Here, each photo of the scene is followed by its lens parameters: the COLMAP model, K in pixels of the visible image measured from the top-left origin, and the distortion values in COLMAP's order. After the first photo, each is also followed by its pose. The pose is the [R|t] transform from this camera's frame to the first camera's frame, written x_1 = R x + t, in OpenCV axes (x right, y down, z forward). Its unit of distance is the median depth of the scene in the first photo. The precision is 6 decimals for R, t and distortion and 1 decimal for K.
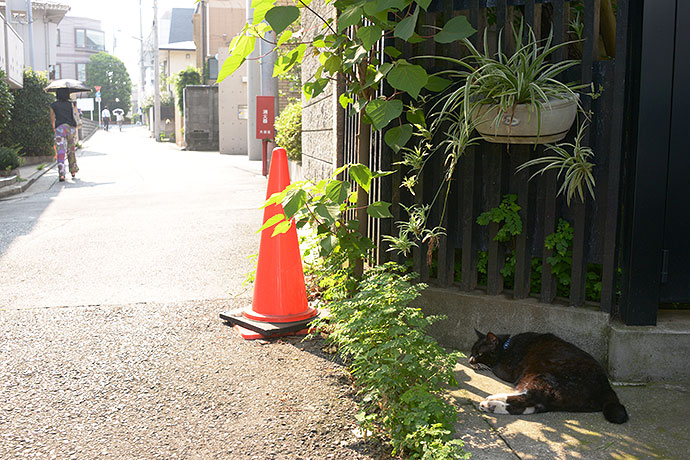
lens RADIAL K [[740.4, 0, 345.0], [0, 740.4, 230.0], [0, 0, 1]] dist [-0.110278, 0.017526]
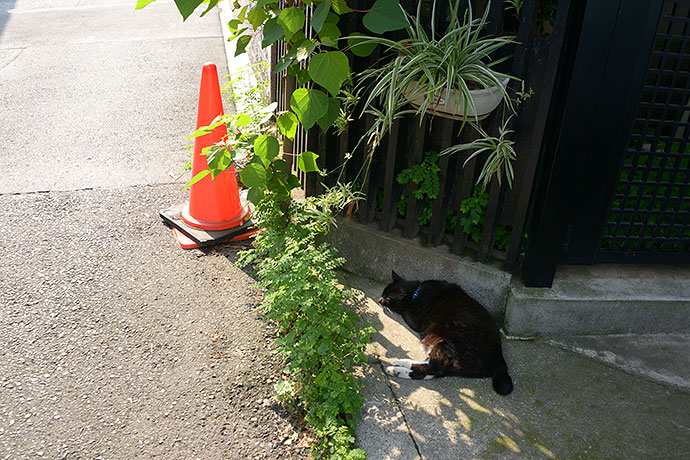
lens RADIAL K [[642.4, 0, 345.0], [0, 642.4, 230.0], [0, 0, 1]] dist [-0.141128, 0.019984]
pose [[0.996774, 0.007958, 0.079861, 0.035532], [-0.037073, 0.928202, 0.370225, -0.295691], [-0.071181, -0.371992, 0.925503, 0.156015]]
